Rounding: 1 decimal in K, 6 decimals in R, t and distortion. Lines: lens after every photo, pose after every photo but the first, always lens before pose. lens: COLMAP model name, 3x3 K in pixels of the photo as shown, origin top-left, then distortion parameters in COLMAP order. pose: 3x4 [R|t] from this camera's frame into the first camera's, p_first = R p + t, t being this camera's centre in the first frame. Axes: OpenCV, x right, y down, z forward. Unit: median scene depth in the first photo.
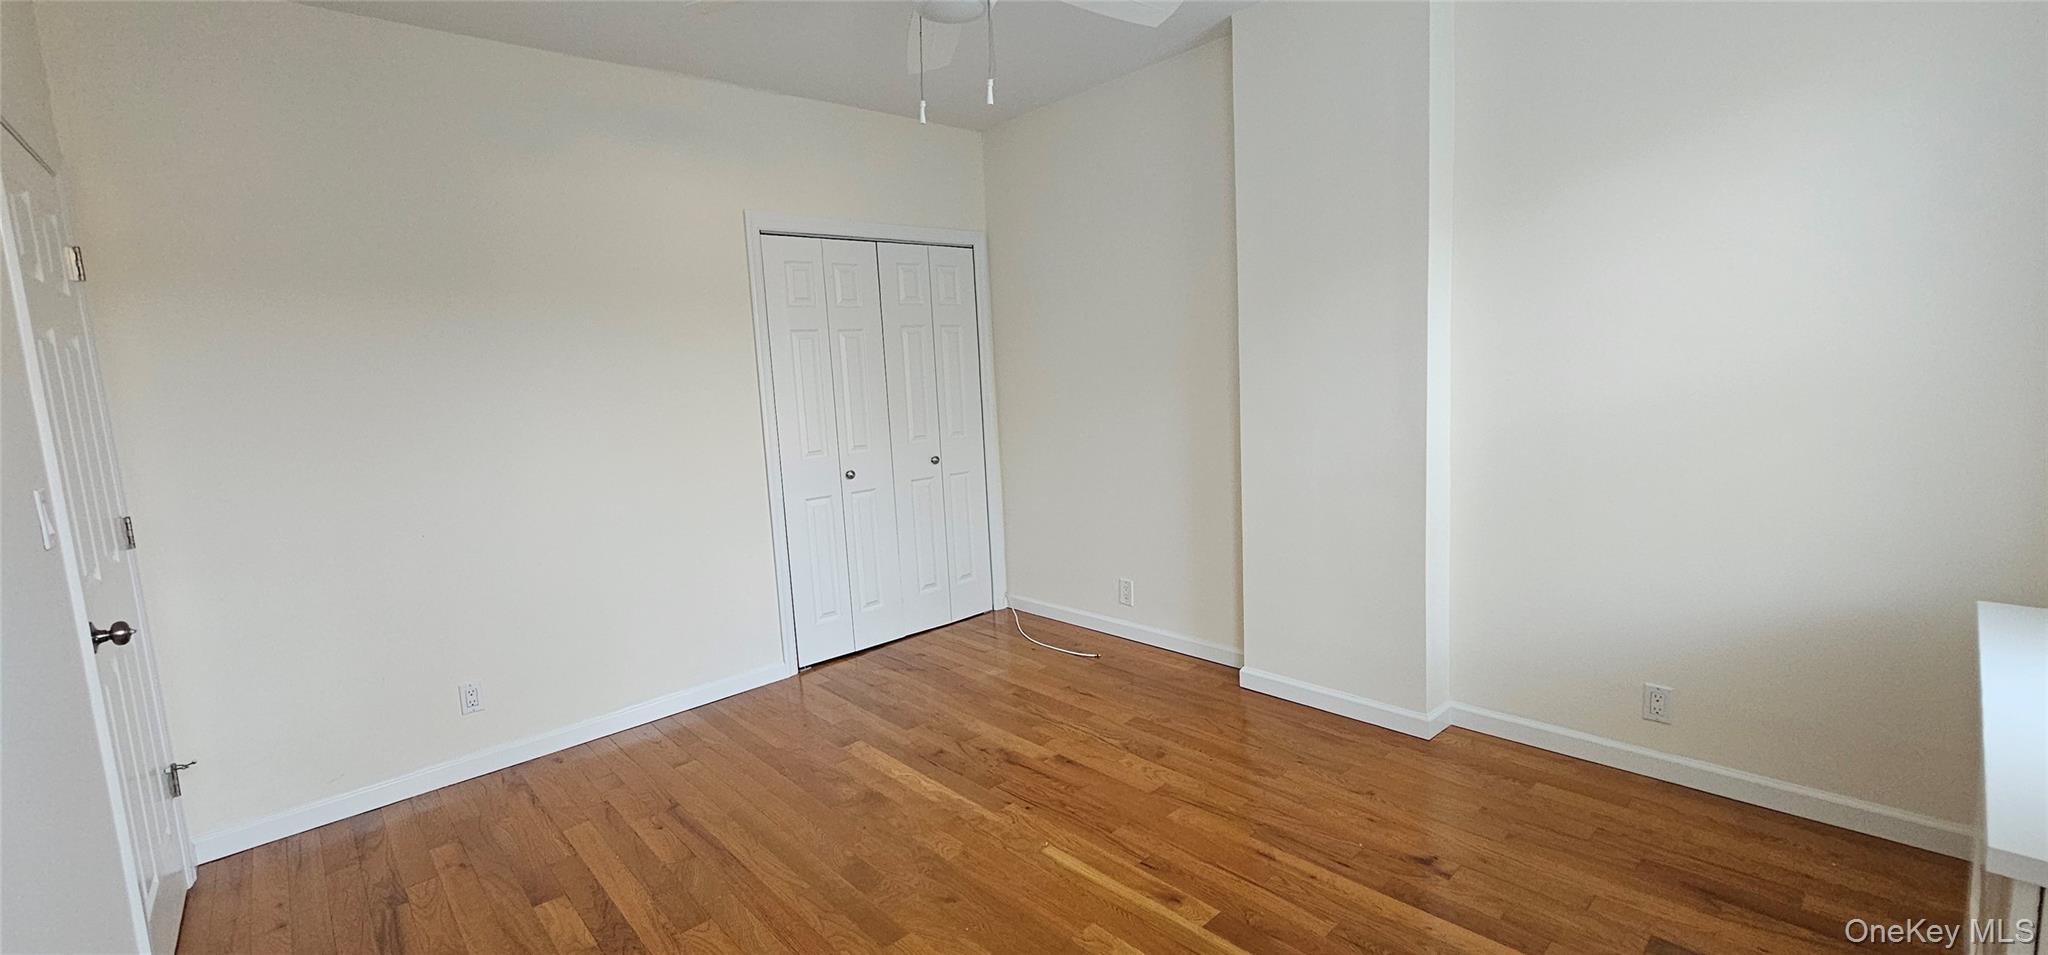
lens RADIAL K [[842.1, 0, 1026.9], [0, 842.1, 473.5], [0, 0, 1]] dist [-0.001645, -0.000050]
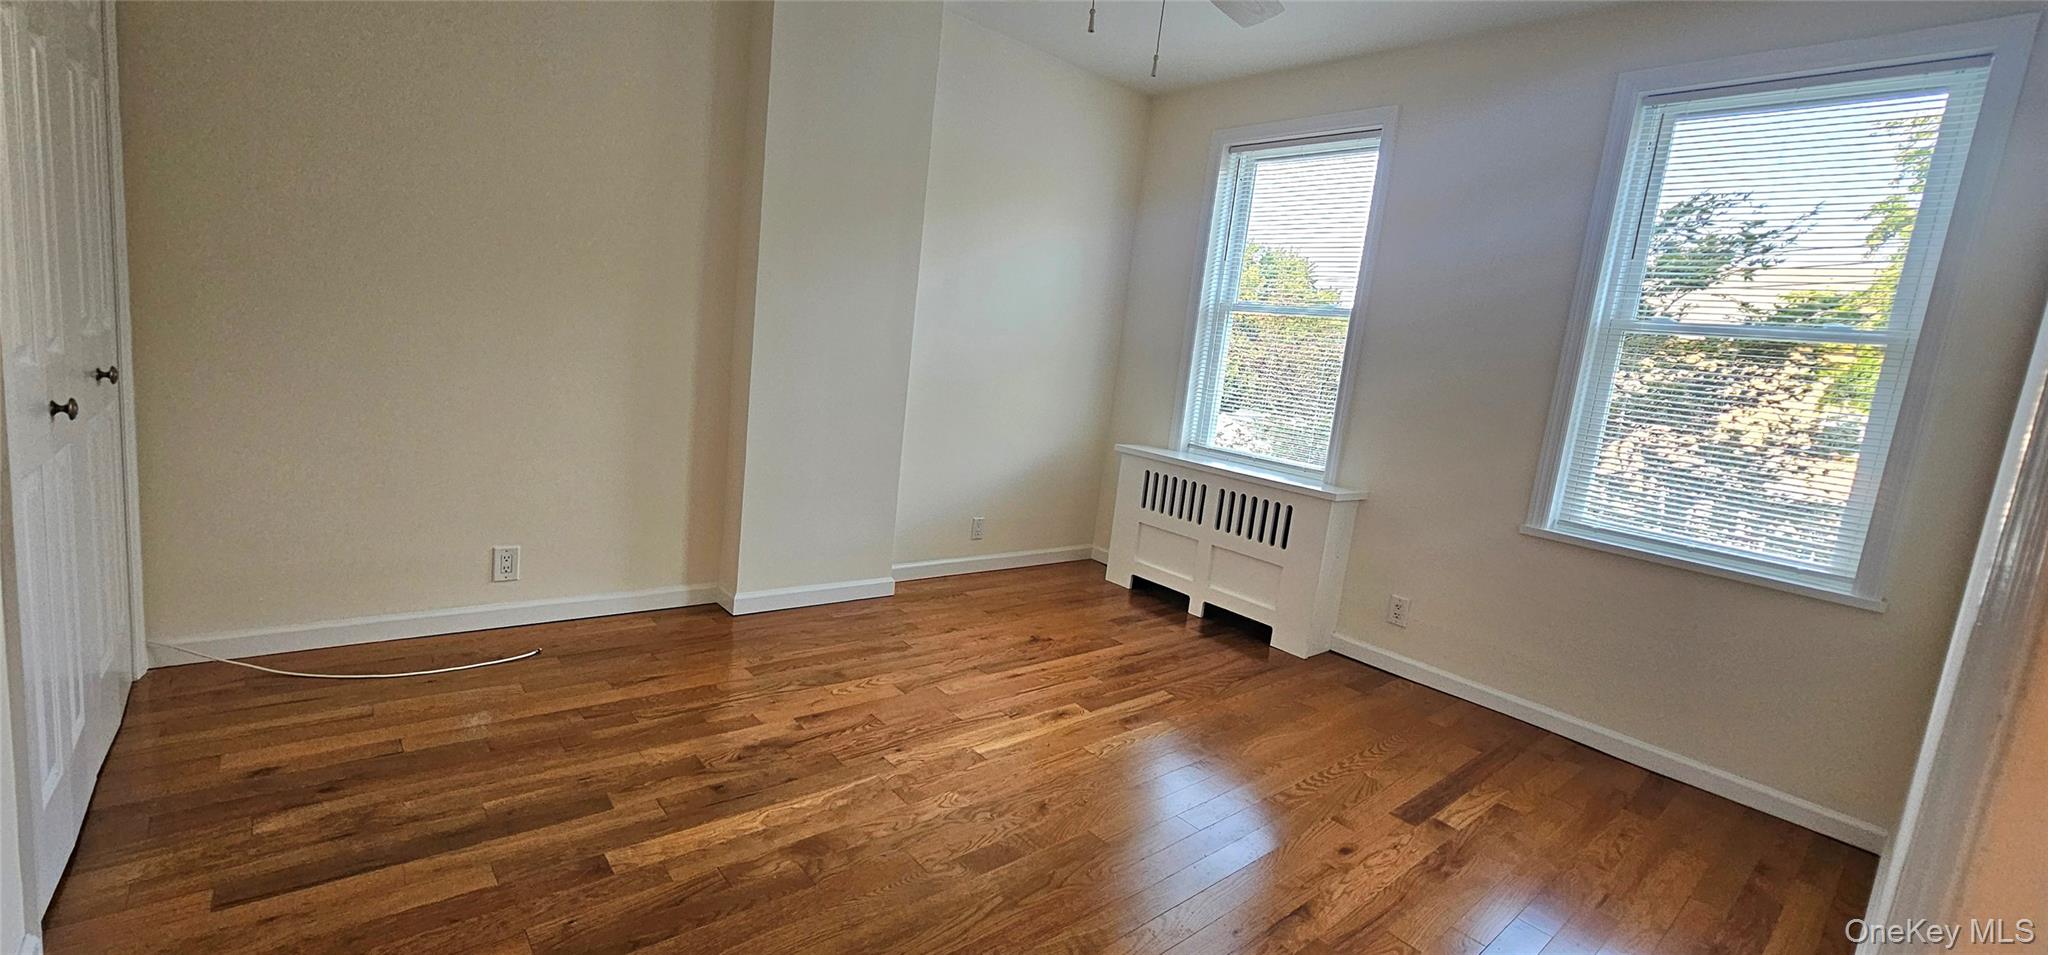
lens RADIAL K [[842.1, 0, 1021.5], [0, 842.1, 472.7], [0, 0, 1]] dist [-0.001645, -0.000050]
pose [[0.026783, -0.096504, 0.994972, -0.828796], [0.012374, 0.995285, 0.096201, -0.002093], [-0.999565, 0.009735, 0.027851, 0.759392]]
